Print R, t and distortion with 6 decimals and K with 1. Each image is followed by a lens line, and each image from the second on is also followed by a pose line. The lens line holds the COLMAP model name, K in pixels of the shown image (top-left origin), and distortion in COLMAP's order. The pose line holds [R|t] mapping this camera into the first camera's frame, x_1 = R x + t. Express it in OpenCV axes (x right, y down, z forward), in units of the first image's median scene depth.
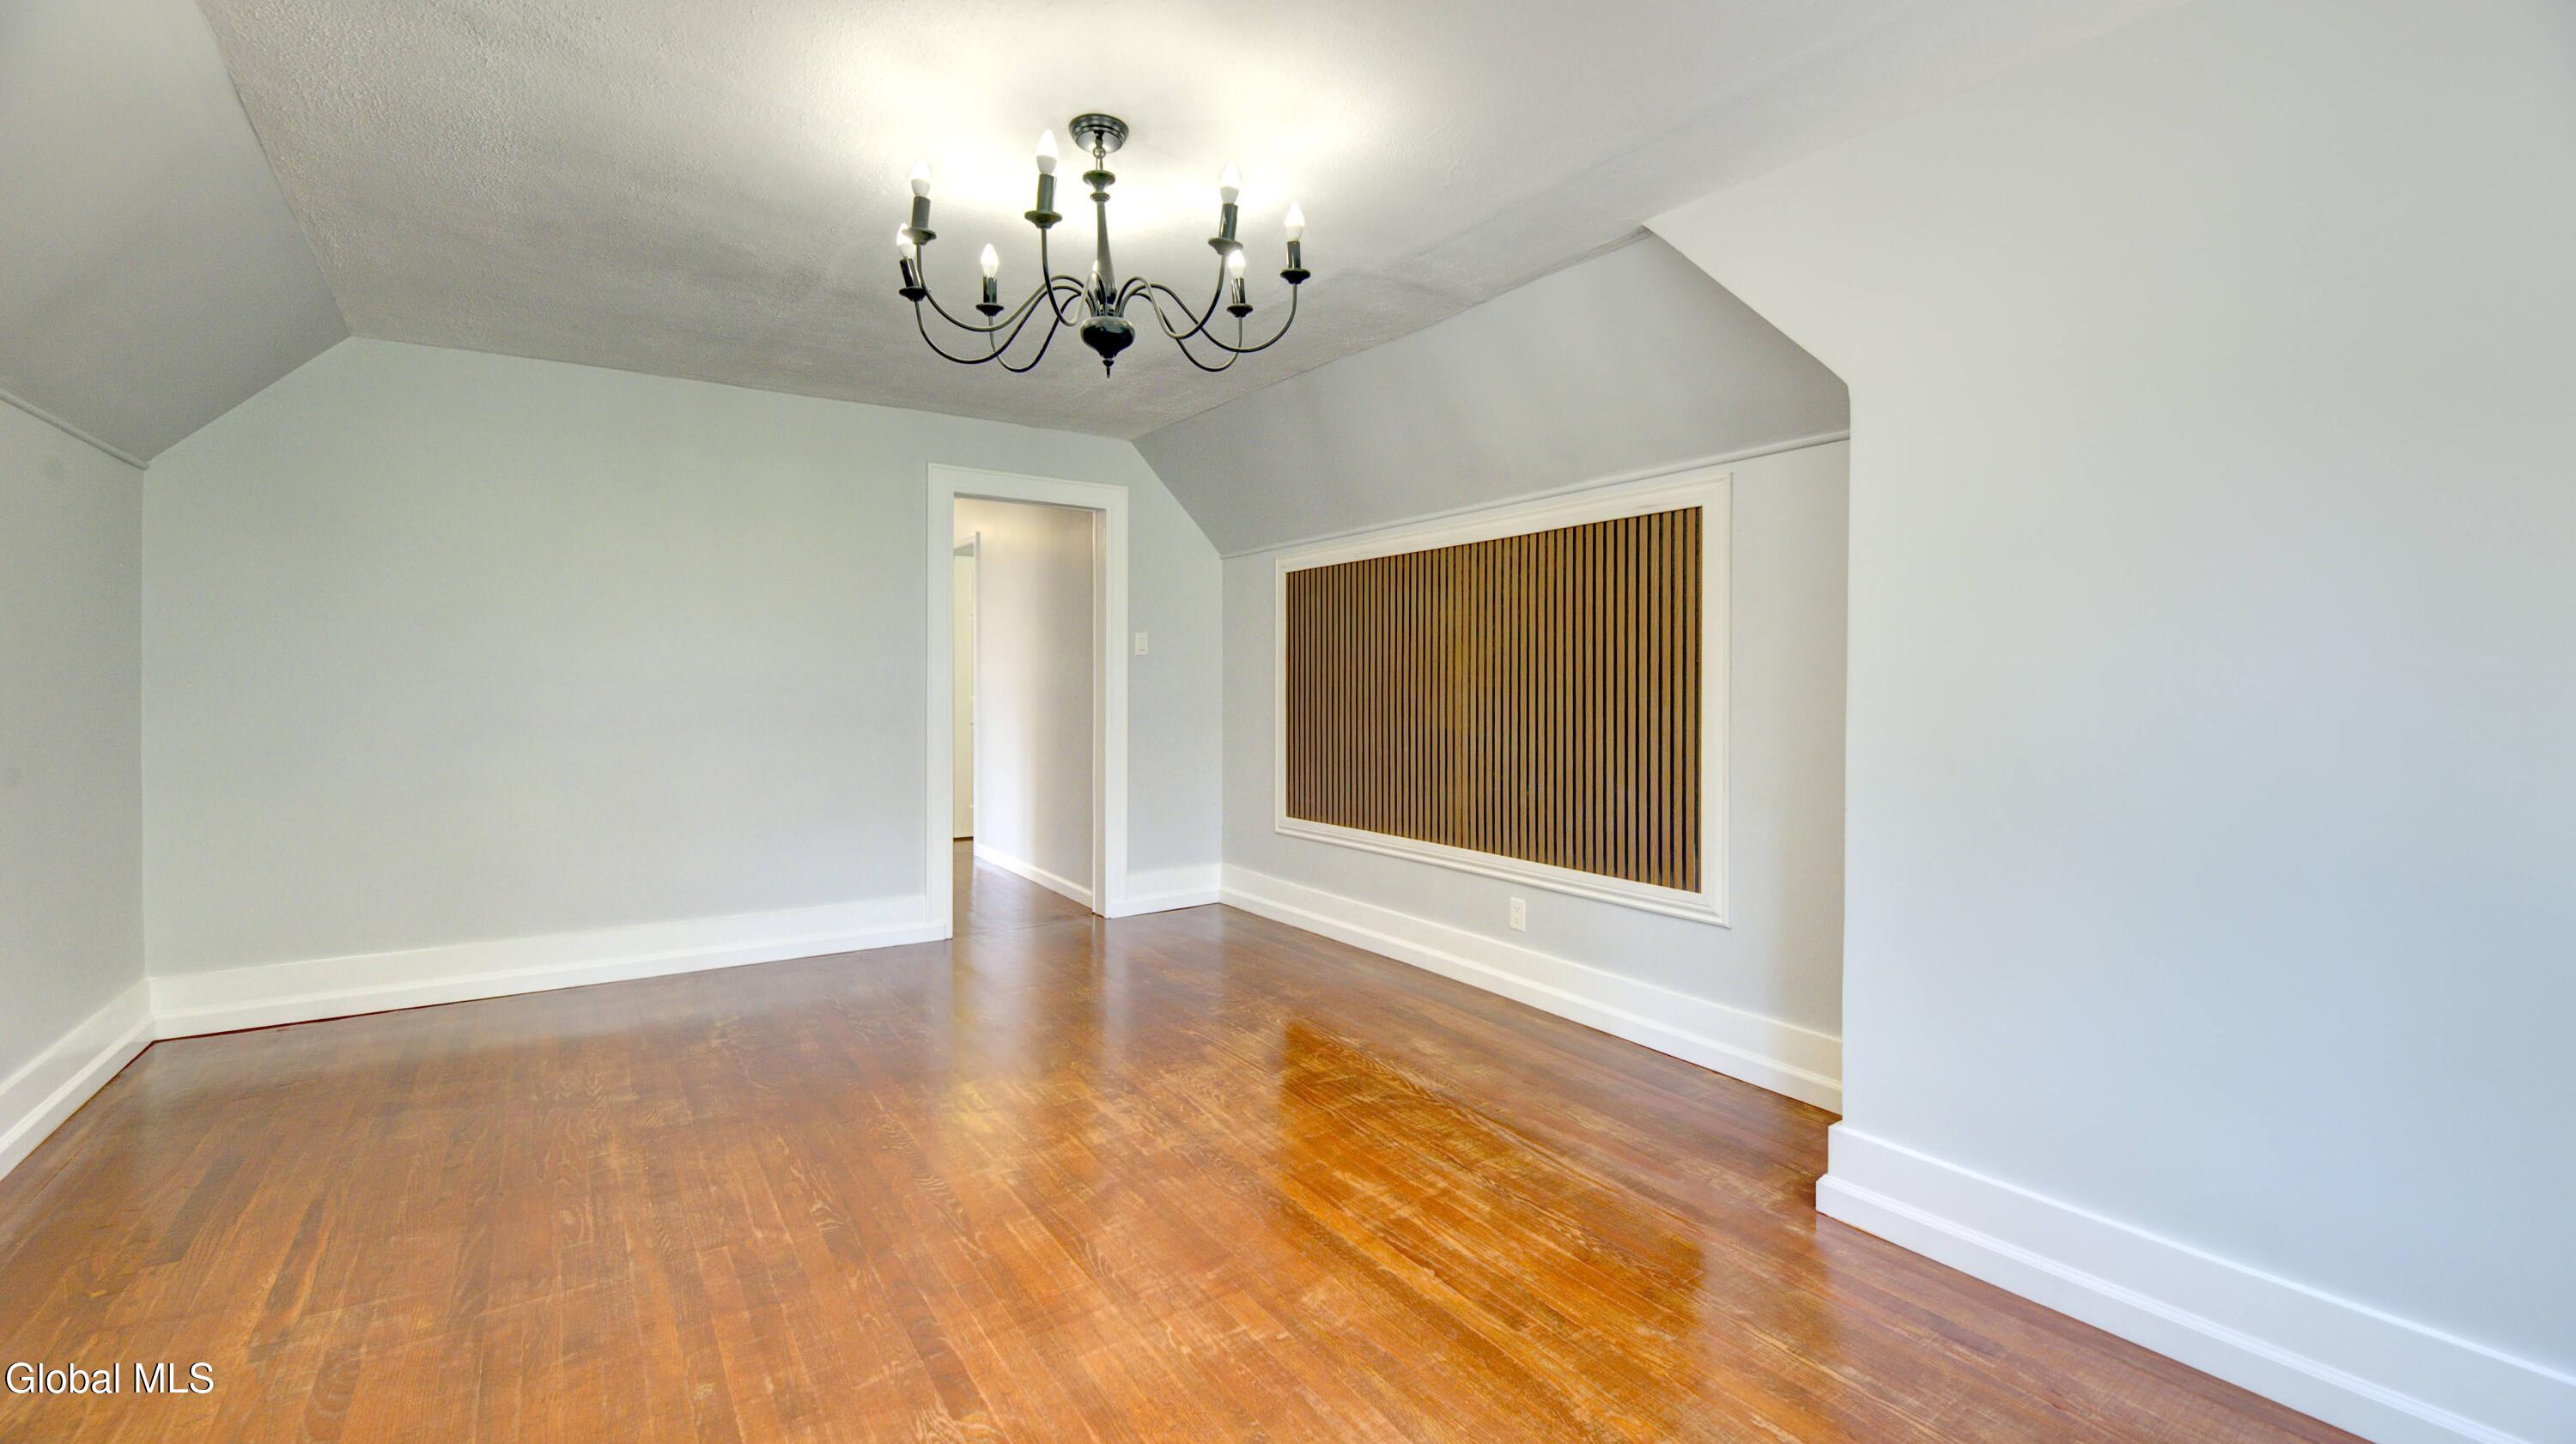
lens RADIAL K [[1057.4, 0, 1329.8], [0, 1057.4, 690.4], [0, 0, 1]] dist [0.001254, 0.000050]
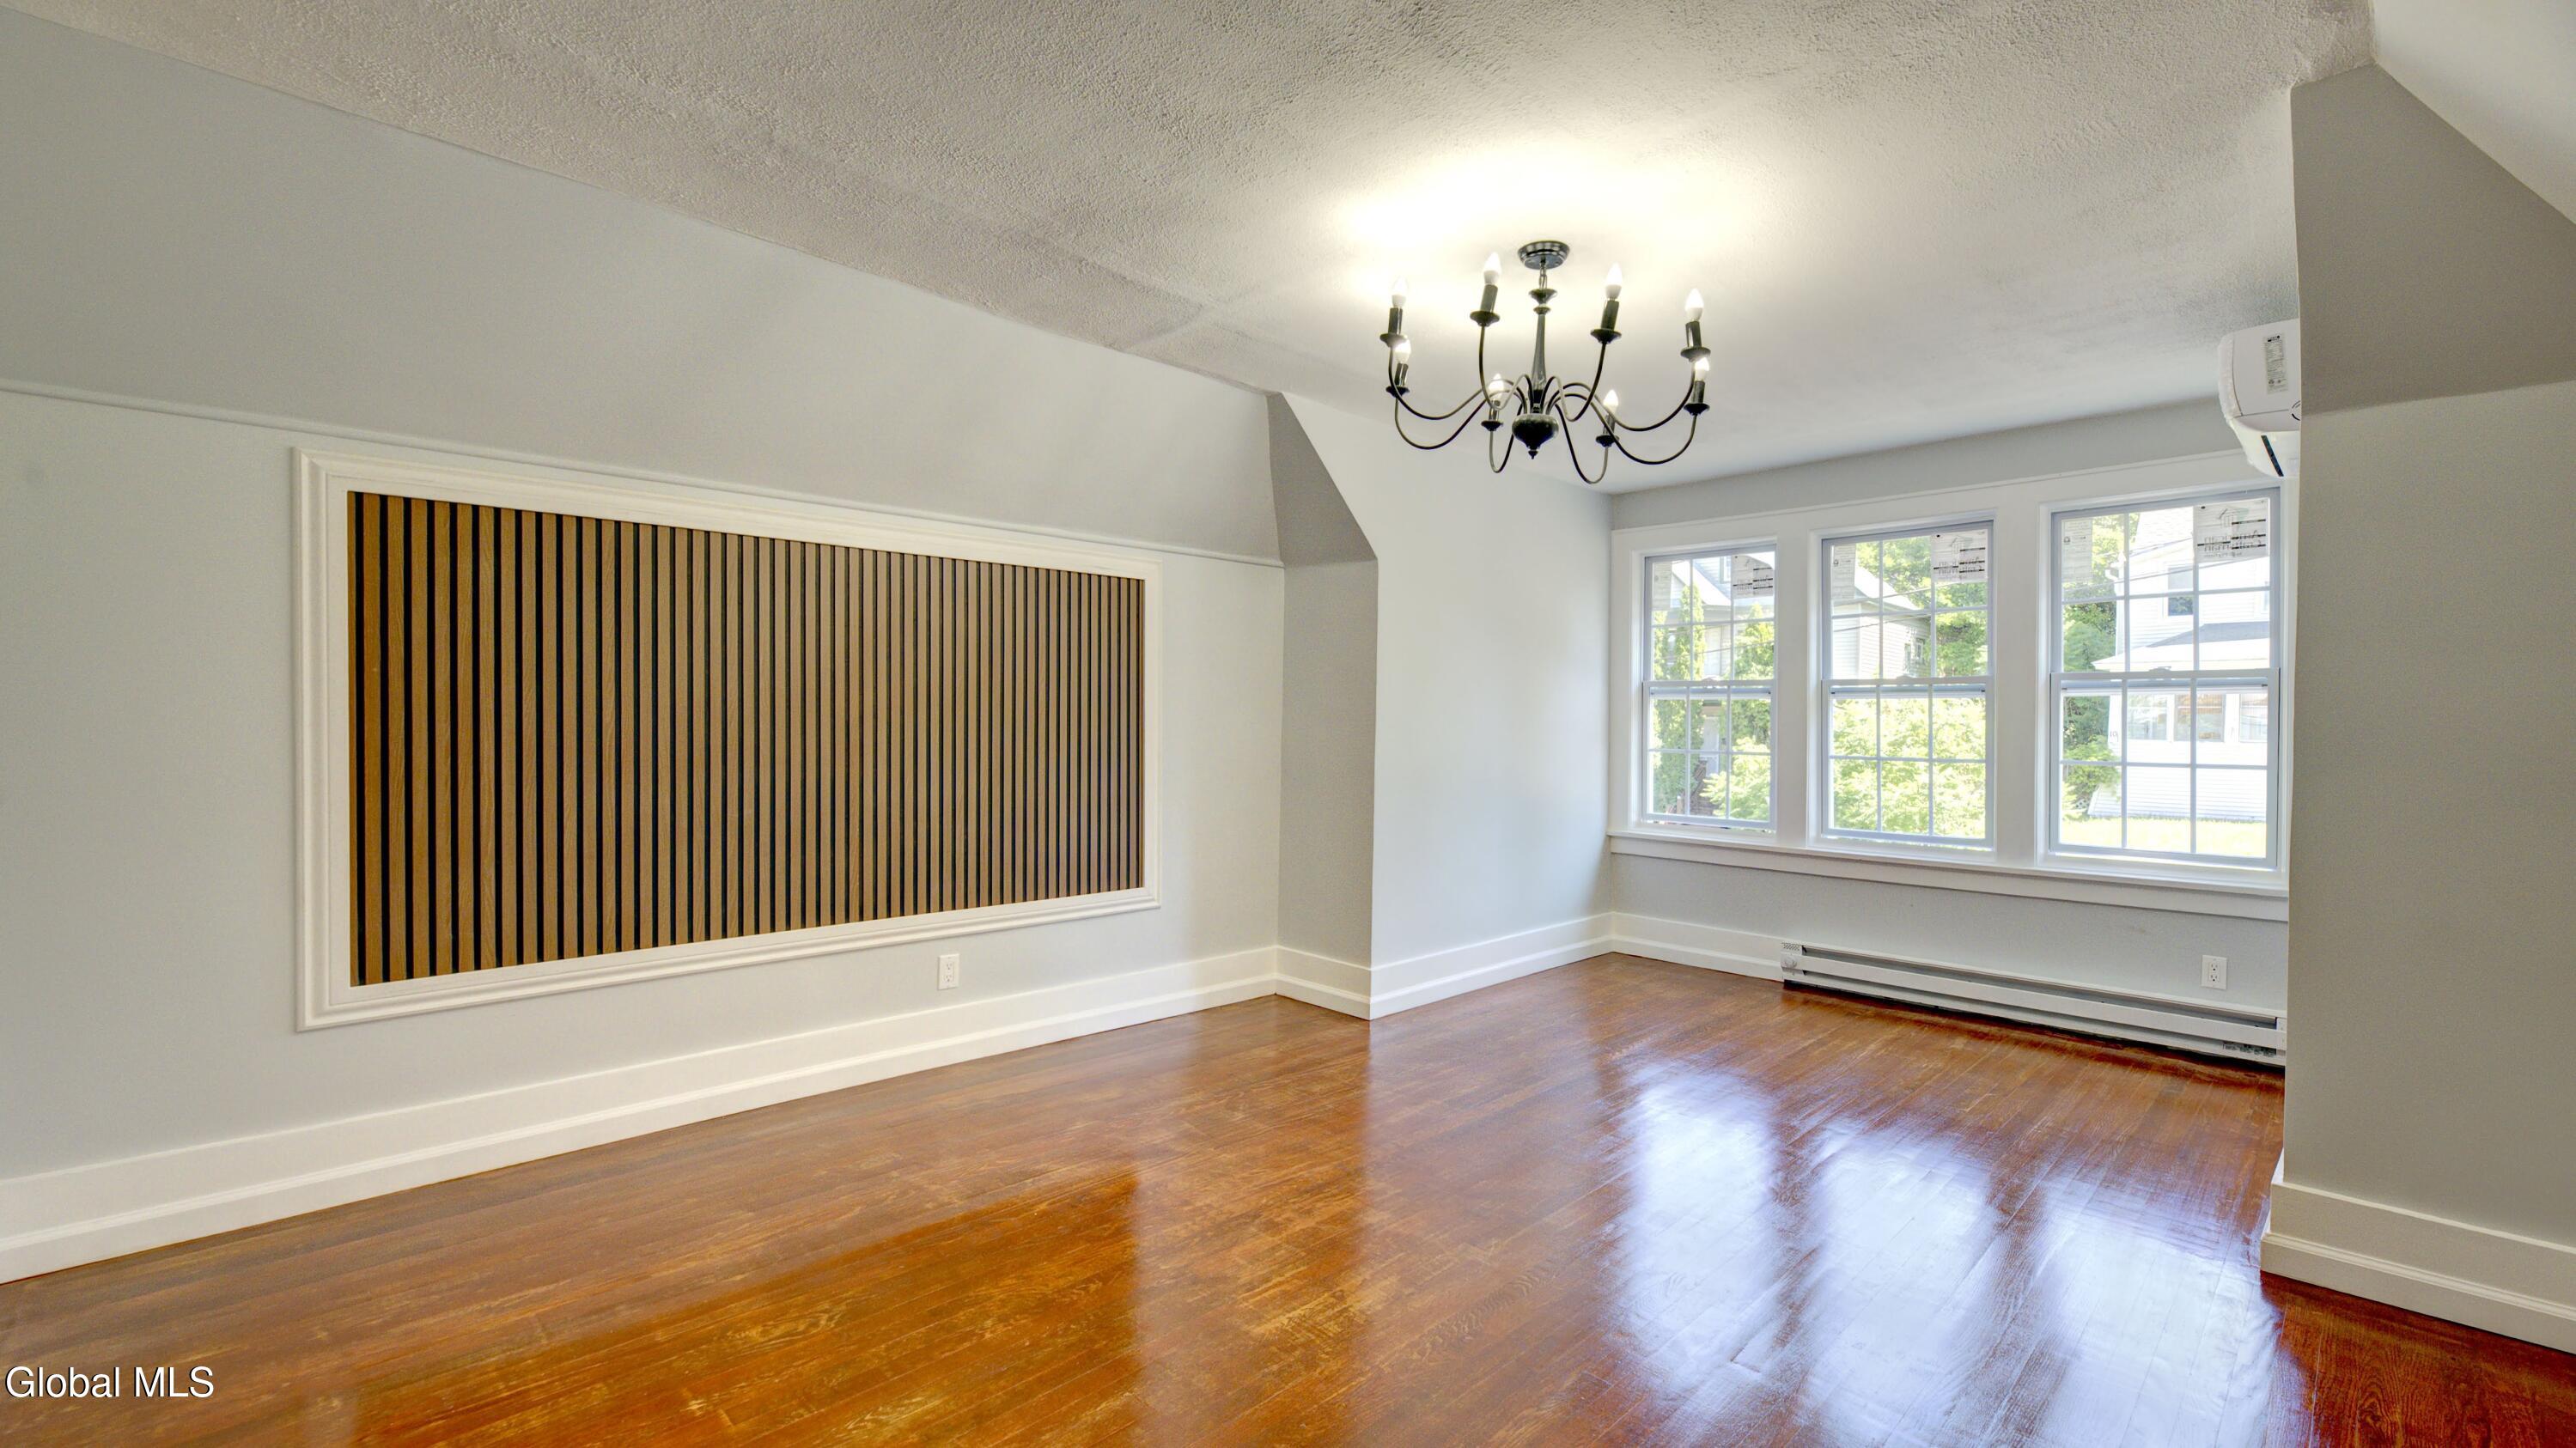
lens RADIAL K [[1057.4, 0, 1320.3], [0, 1057.4, 729.4], [0, 0, 1]] dist [0.001254, 0.000050]
pose [[-0.154284, -0.011719, 0.987957, -0.915280], [-0.006143, 0.999922, 0.010901, -0.011445], [-0.988007, -0.004388, -0.154344, 0.974431]]
